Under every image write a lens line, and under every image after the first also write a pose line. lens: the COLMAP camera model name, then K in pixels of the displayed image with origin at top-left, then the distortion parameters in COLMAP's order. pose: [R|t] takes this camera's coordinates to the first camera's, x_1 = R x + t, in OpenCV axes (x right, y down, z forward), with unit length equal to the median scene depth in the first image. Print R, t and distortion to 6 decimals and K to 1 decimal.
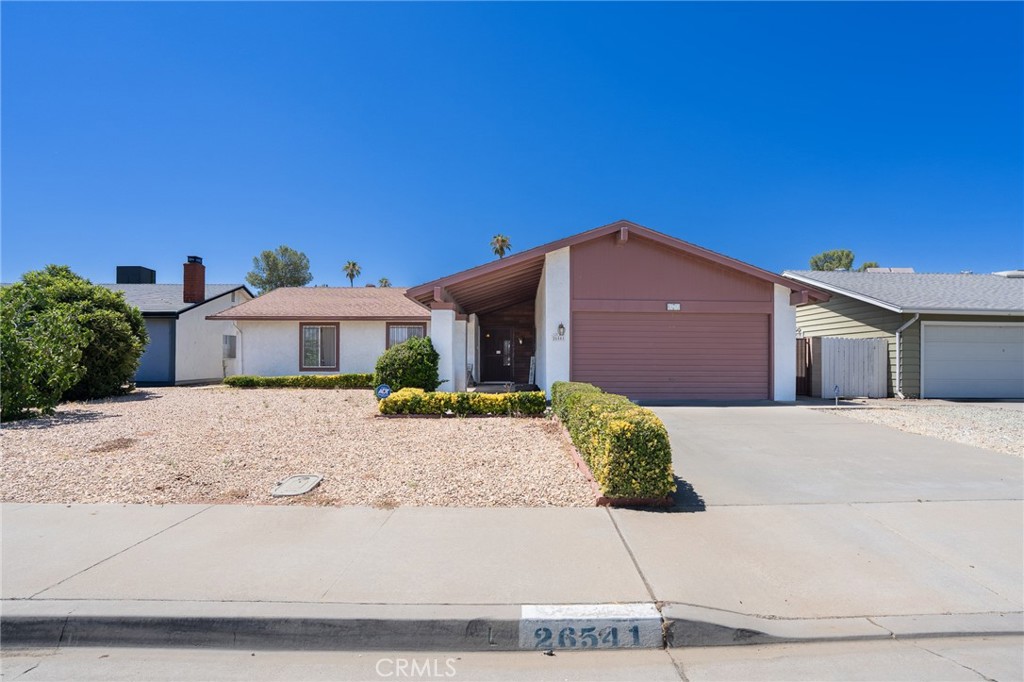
lens RADIAL K [[475.5, 0, 512.0], [0, 475.5, 341.0], [0, 0, 1]] dist [-0.069009, 0.024620]
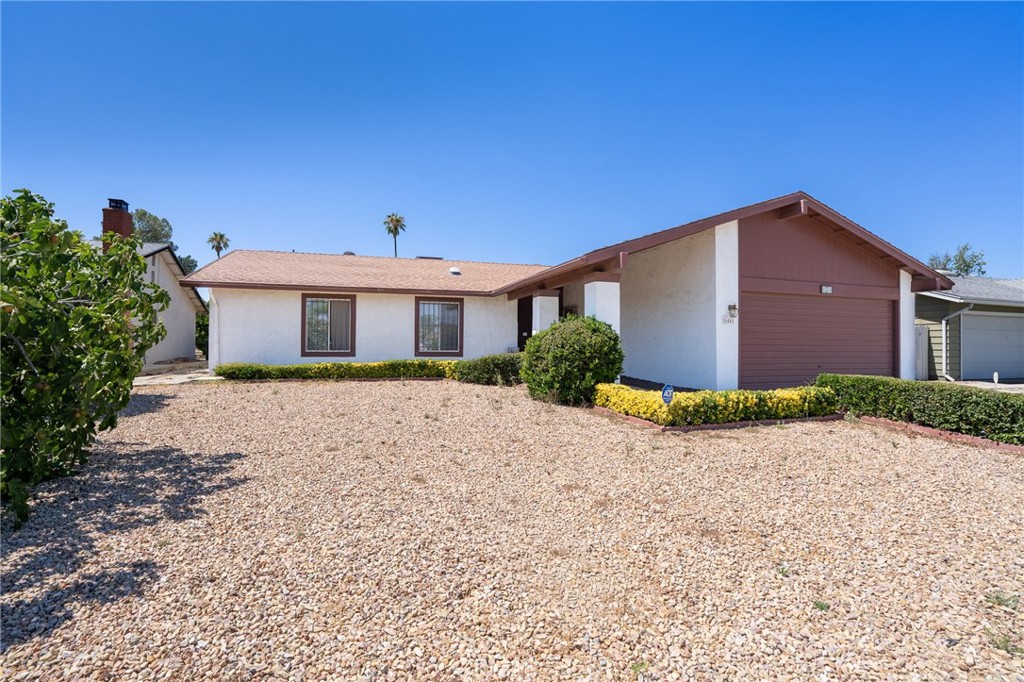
lens RADIAL K [[452.2, 0, 511.8], [0, 452.2, 320.1], [0, 0, 1]] dist [-0.066851, 0.020494]
pose [[0.963954, 0.017642, 0.265484, -0.433728], [-0.016650, 0.999843, -0.005987, 0.003962], [-0.265548, 0.001351, 0.964097, 0.275652]]
